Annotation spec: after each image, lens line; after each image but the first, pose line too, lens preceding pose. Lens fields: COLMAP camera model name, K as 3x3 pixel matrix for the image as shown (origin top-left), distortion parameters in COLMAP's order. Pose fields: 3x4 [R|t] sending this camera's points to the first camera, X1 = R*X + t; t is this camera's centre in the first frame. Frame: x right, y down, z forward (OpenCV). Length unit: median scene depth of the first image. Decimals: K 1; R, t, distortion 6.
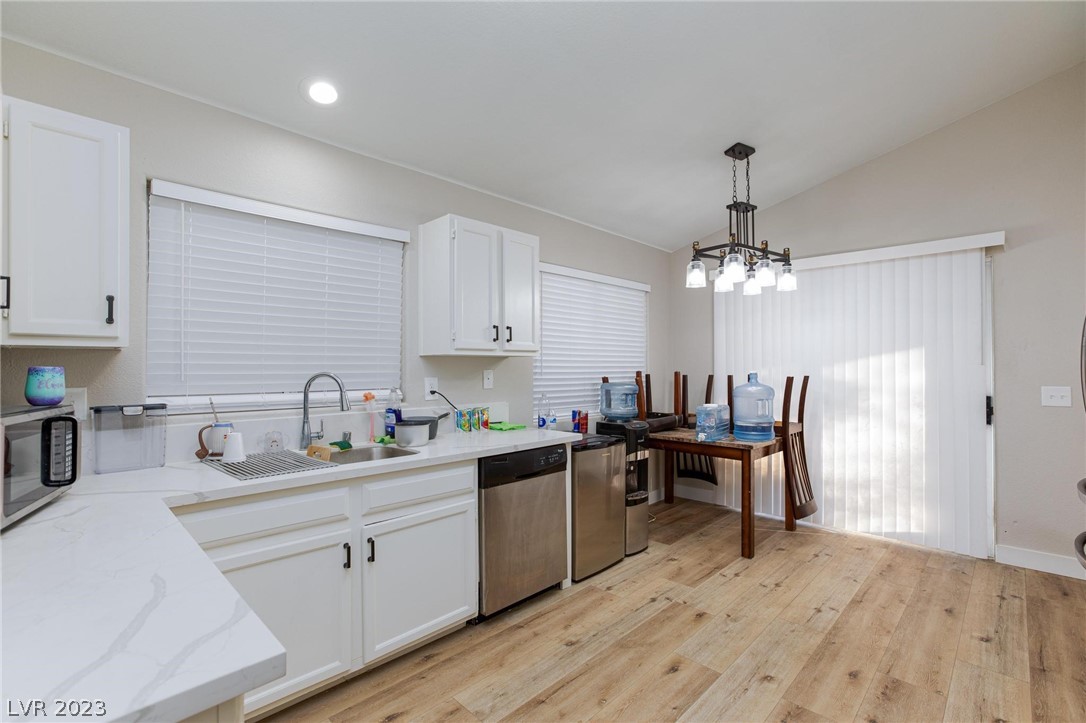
lens RADIAL K [[493.0, 0, 543.0], [0, 493.0, 361.5], [0, 0, 1]] dist [-0.039303, 0.024410]
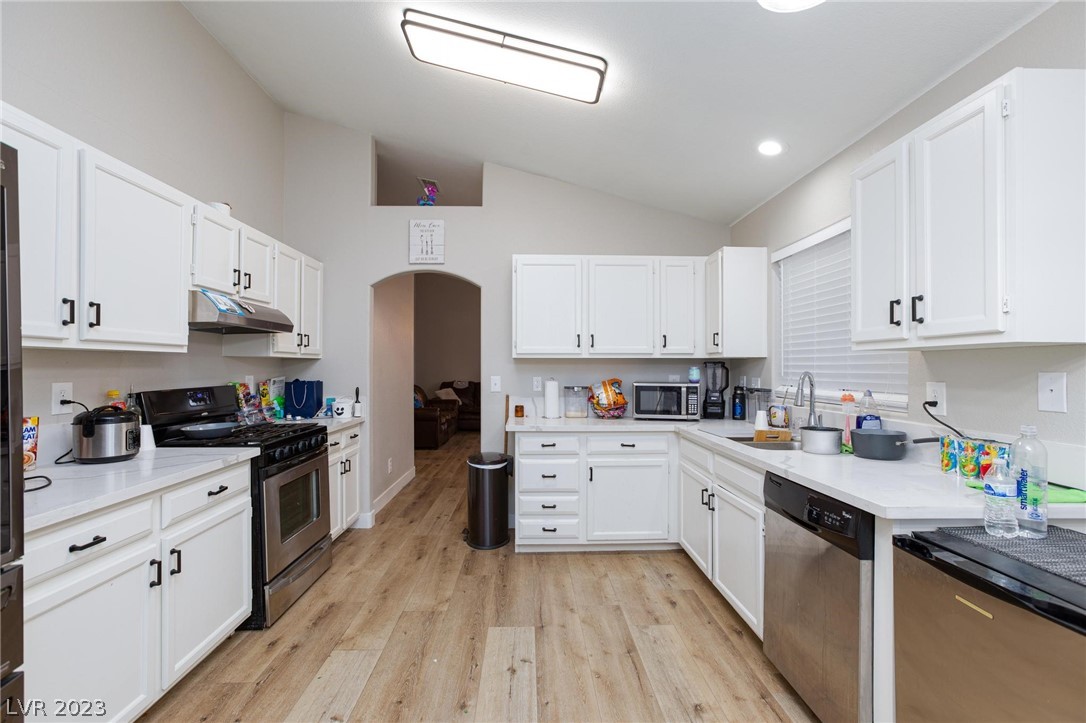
lens RADIAL K [[493.0, 0, 543.0], [0, 493.0, 361.5], [0, 0, 1]] dist [-0.039303, 0.024410]
pose [[-0.692282, -0.007929, -0.721584, 0.791430], [0.007938, 0.999795, -0.018601, 0.015410], [0.721584, -0.018605, -0.692077, 1.334249]]
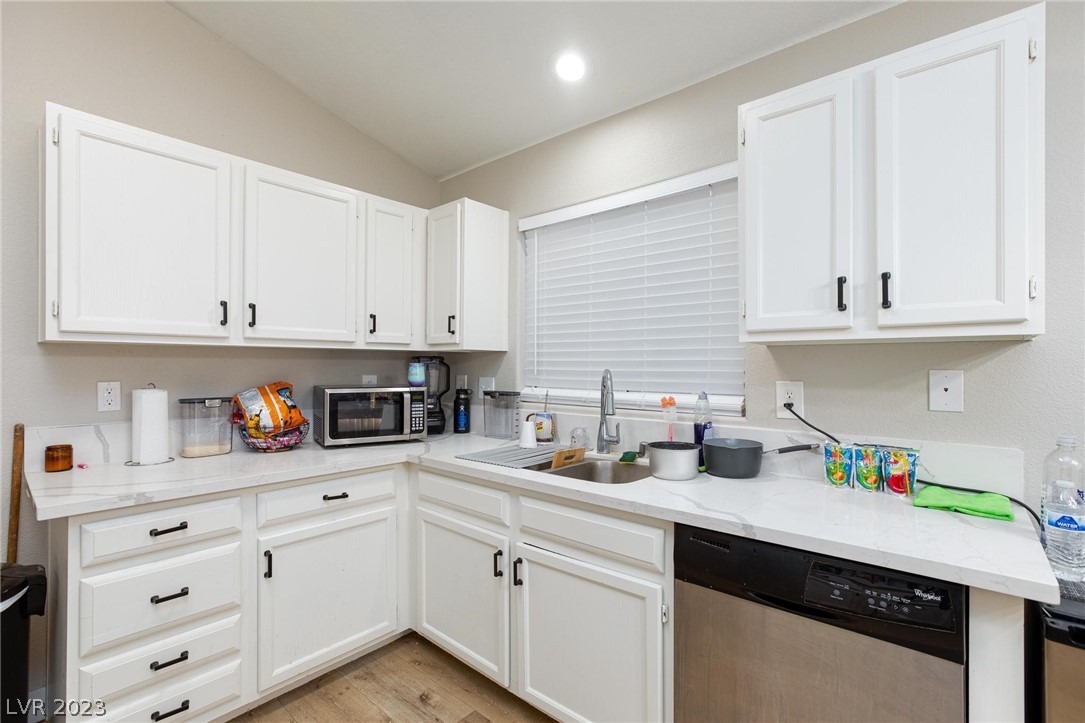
lens RADIAL K [[492.6, 0, 542.5], [0, 492.6, 361.5], [0, 0, 1]] dist [-0.039303, 0.024410]
pose [[0.057466, -0.005418, -0.998333, 0.436515], [0.007622, 0.999959, -0.004989, 0.011508], [0.998318, -0.007322, 0.057505, 0.824285]]
